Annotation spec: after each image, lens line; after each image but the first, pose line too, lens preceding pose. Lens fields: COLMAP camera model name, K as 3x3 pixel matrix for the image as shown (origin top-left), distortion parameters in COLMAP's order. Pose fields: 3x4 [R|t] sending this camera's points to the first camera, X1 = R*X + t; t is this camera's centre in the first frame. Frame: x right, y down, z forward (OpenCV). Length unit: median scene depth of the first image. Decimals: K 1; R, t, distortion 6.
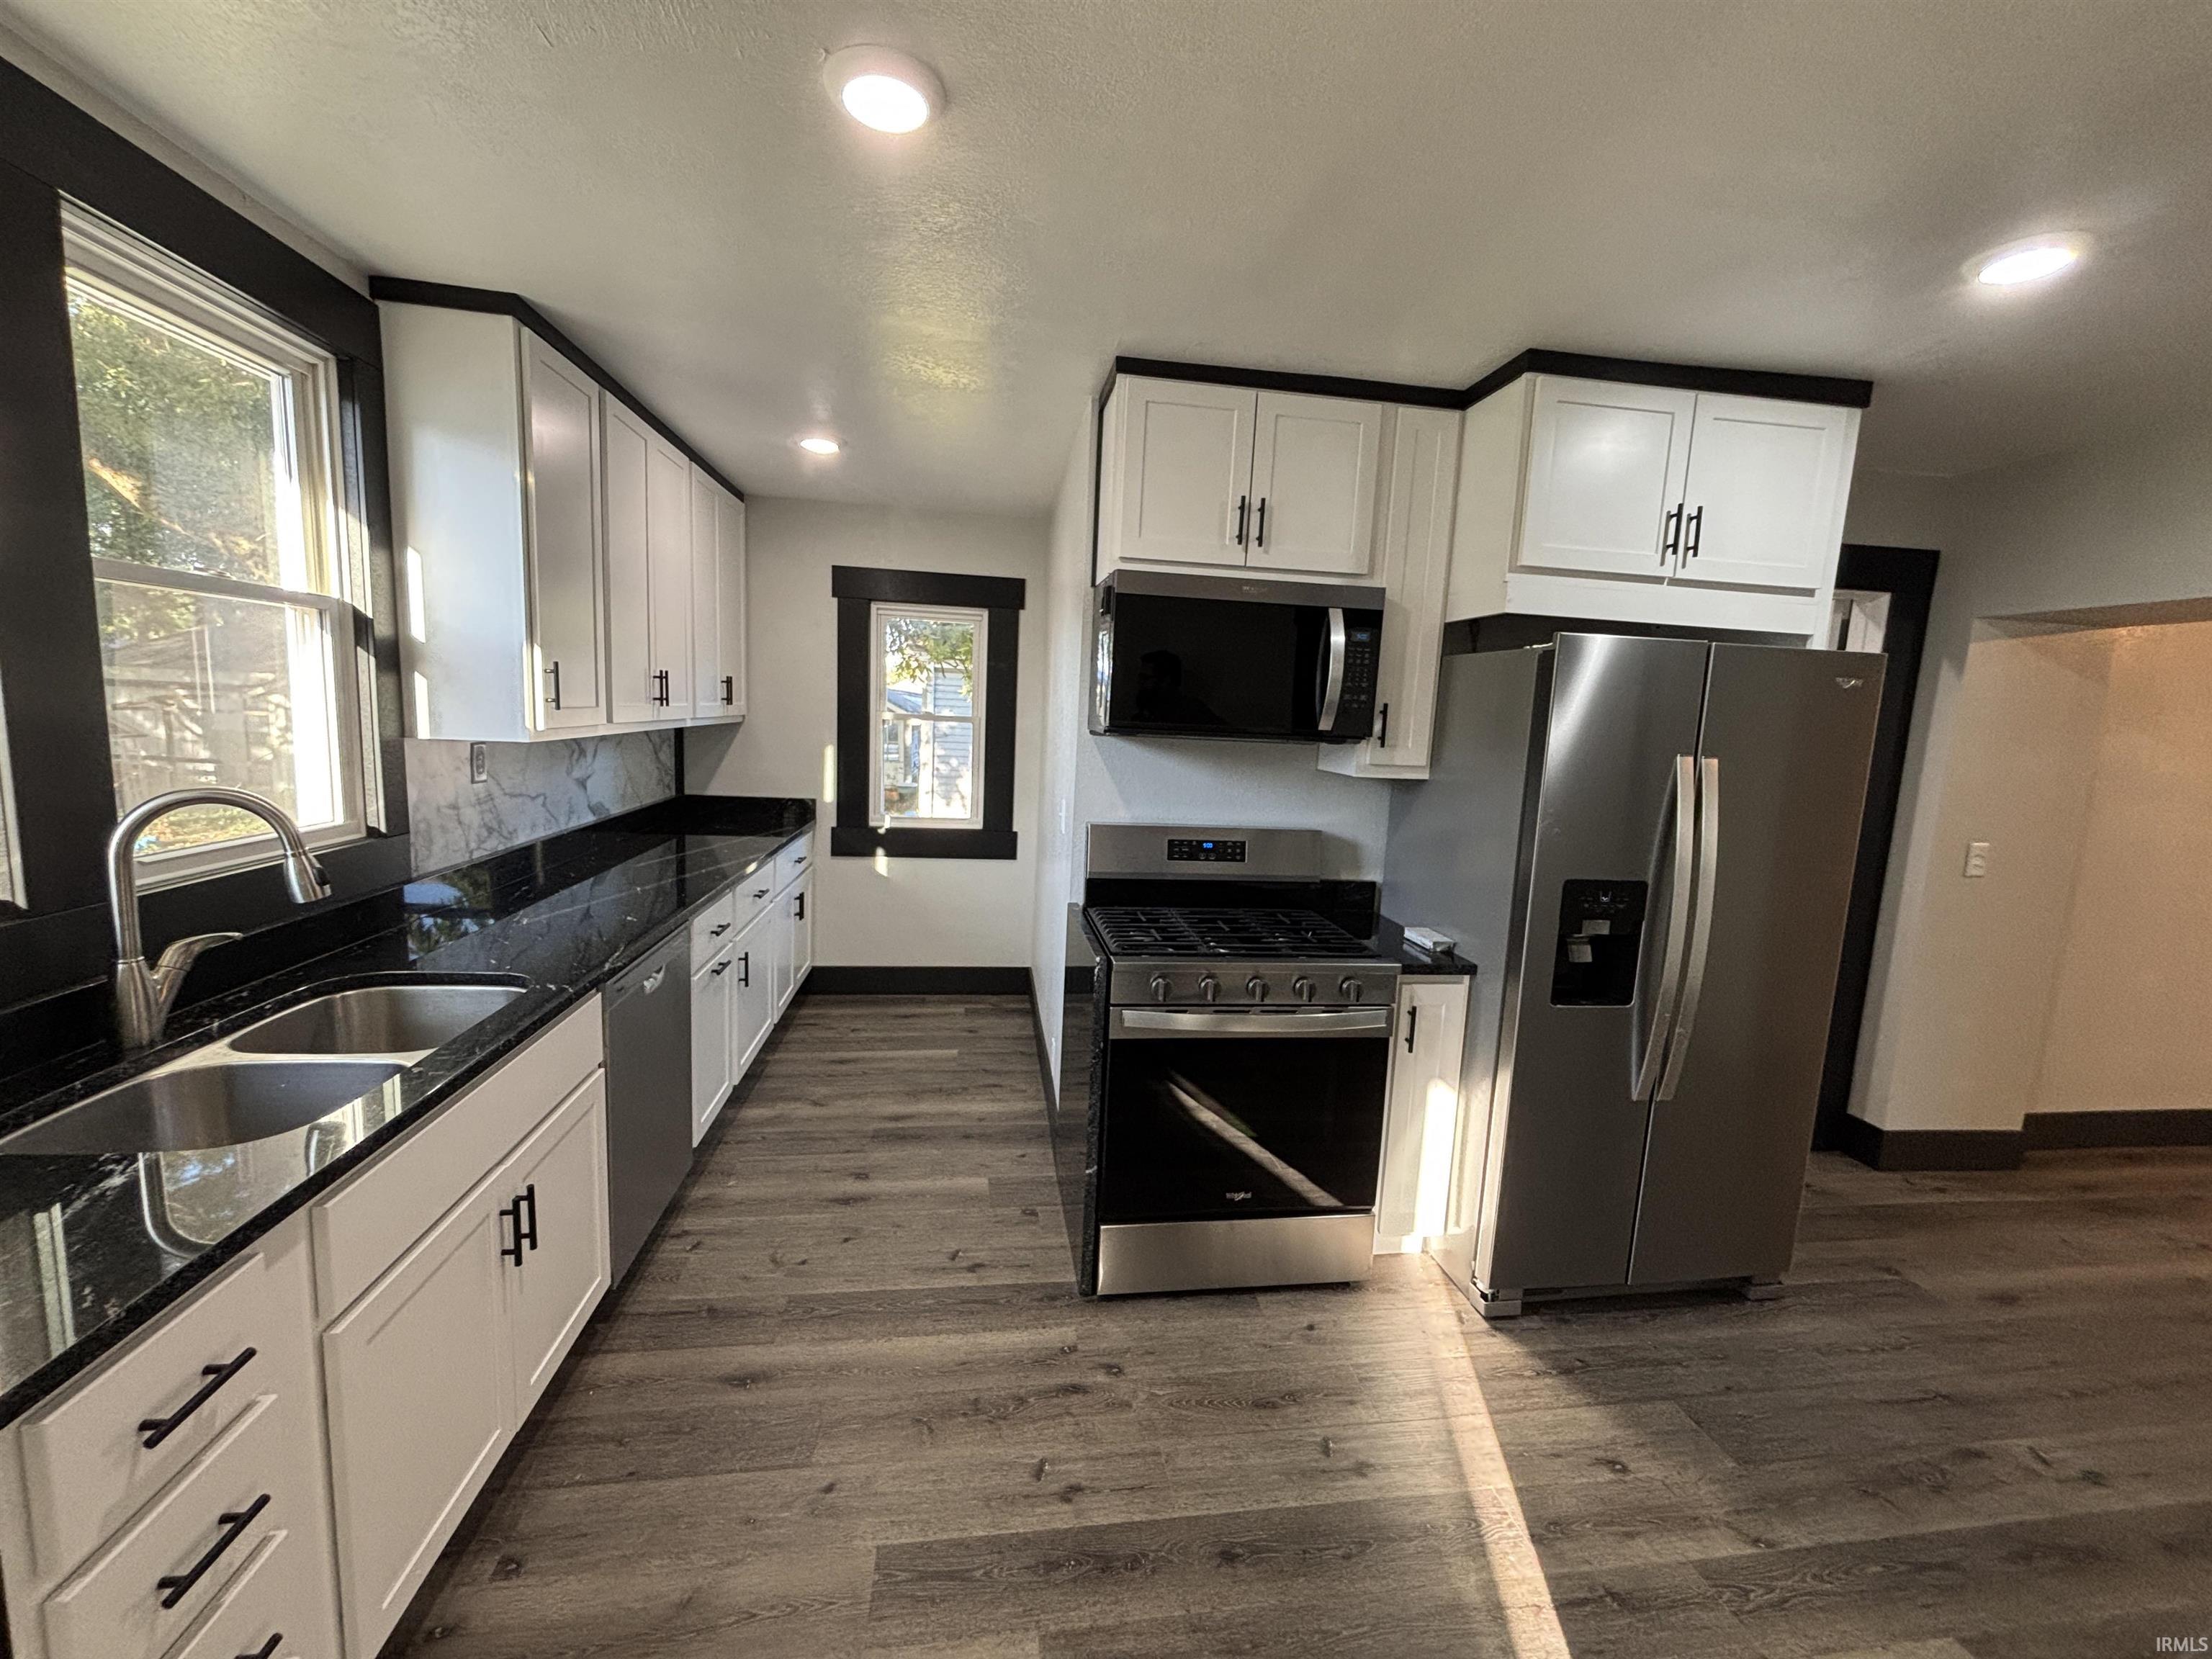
lens RADIAL K [[895.5, 0, 1113.0], [0, 895.5, 821.8], [0, 0, 1]] dist [0.001572, -0.000001]
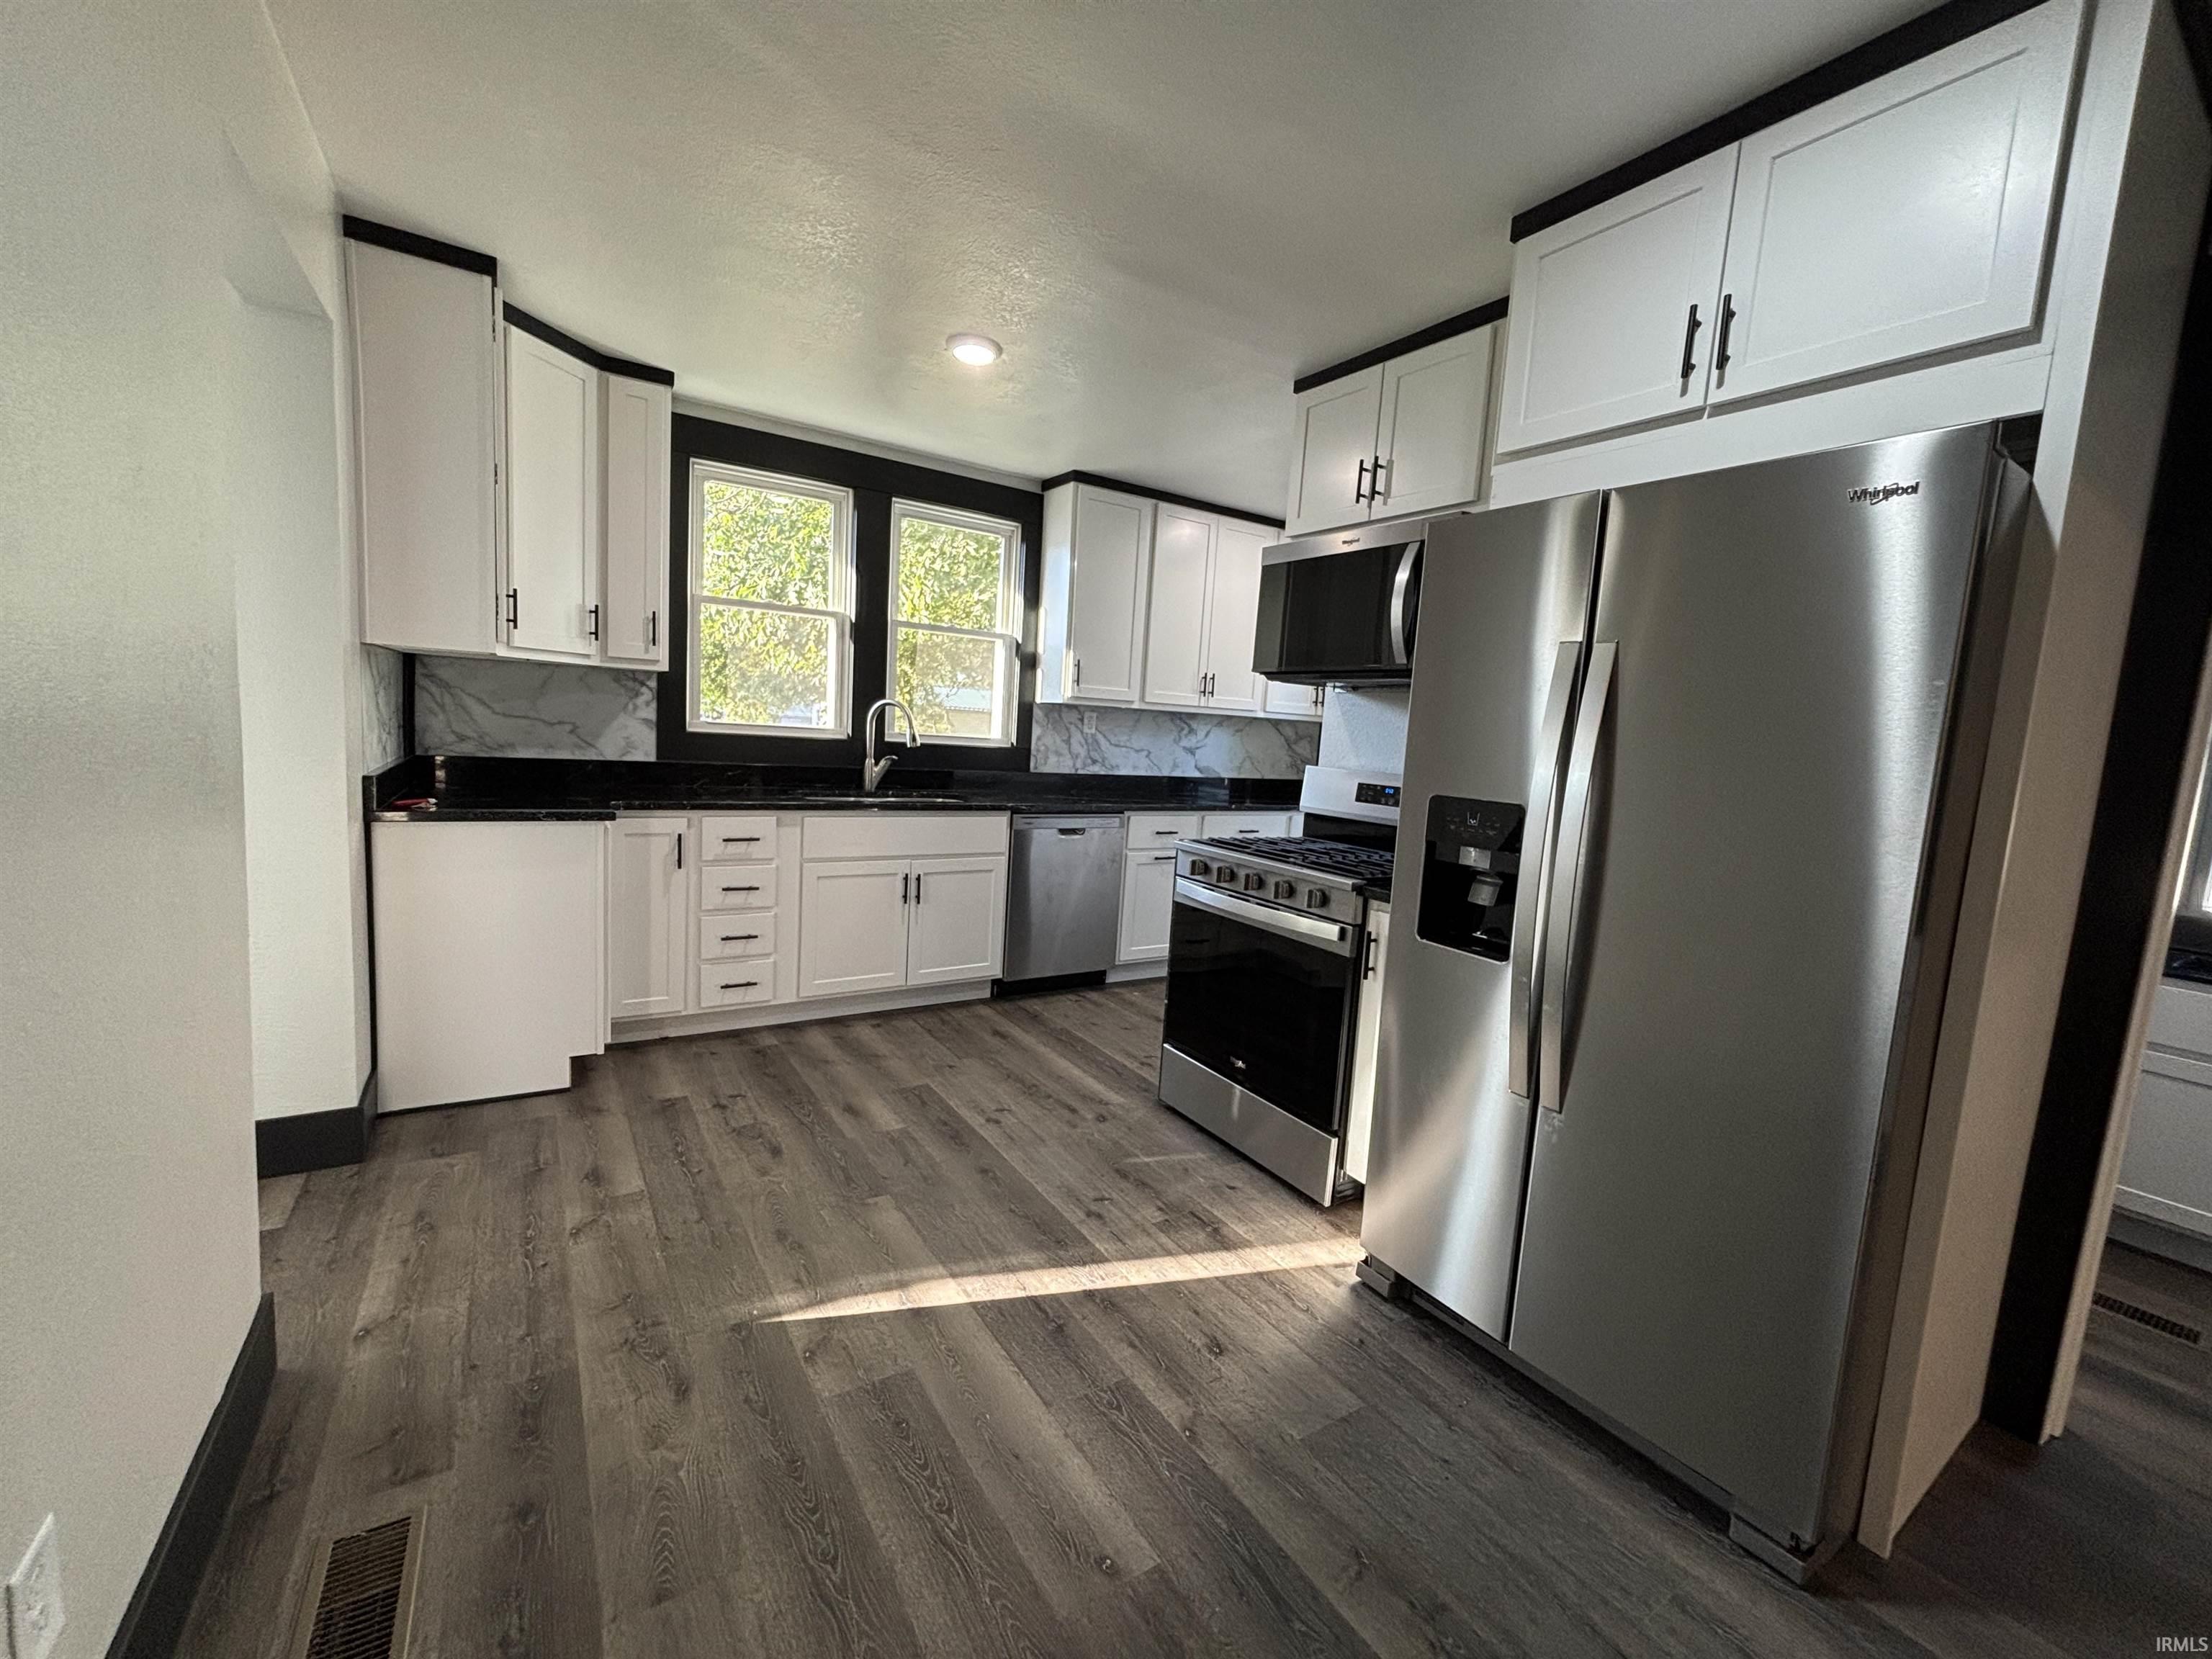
lens RADIAL K [[895.5, 0, 1113.0], [0, 895.5, 821.8], [0, 0, 1]] dist [0.001572, -0.000001]
pose [[0.420242, 0.076566, -0.904176, 1.062667], [-0.157536, 0.987458, 0.010399, 0.118423], [0.893632, 0.138070, 0.427034, 0.308202]]
